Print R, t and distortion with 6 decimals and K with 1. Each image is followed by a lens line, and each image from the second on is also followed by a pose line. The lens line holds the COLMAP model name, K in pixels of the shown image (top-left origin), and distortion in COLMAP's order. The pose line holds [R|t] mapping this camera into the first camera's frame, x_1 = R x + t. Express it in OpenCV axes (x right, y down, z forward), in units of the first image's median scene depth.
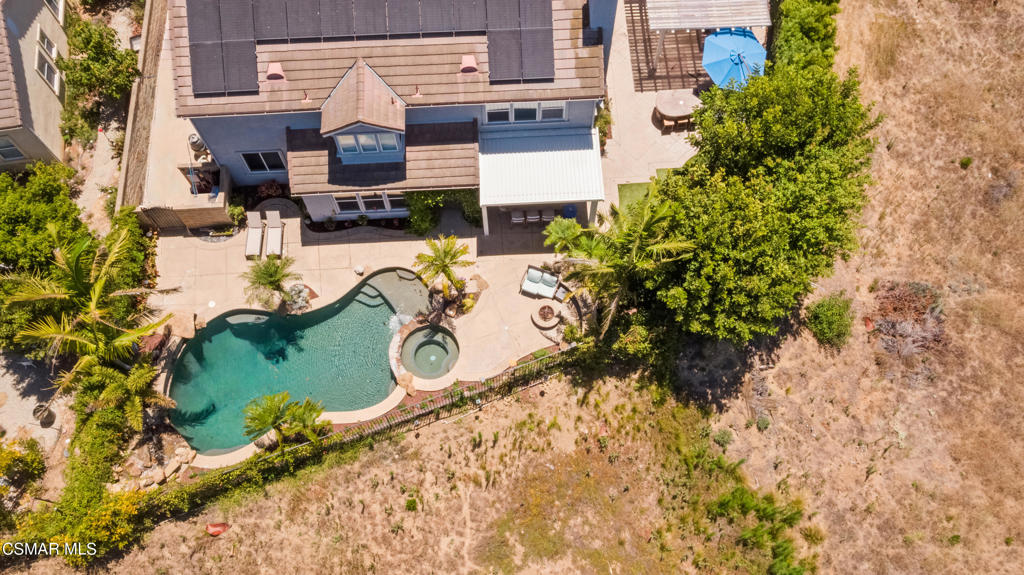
lens RADIAL K [[884.8, 0, 508.0], [0, 884.8, 289.3], [0, 0, 1]] dist [0.006543, -0.006663]
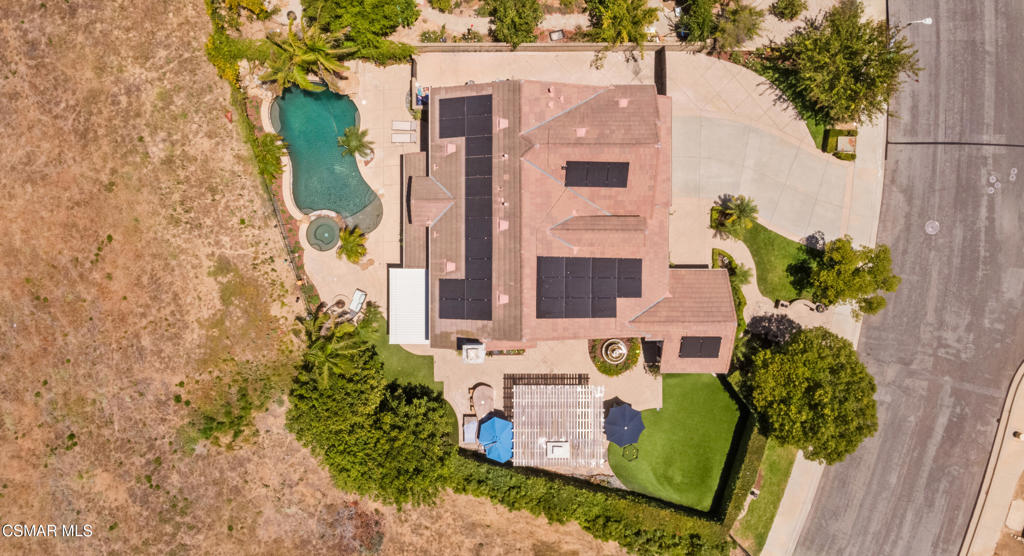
lens RADIAL K [[938.0, 0, 509.4], [0, 938.0, 244.7], [0, 0, 1]] dist [0.007594, 0.000000]
pose [[-0.046364, 0.998923, -0.001751, -0.080675], [-0.914908, -0.041761, 0.401497, -0.976020], [0.400991, 0.020217, 0.915859, -0.505244]]
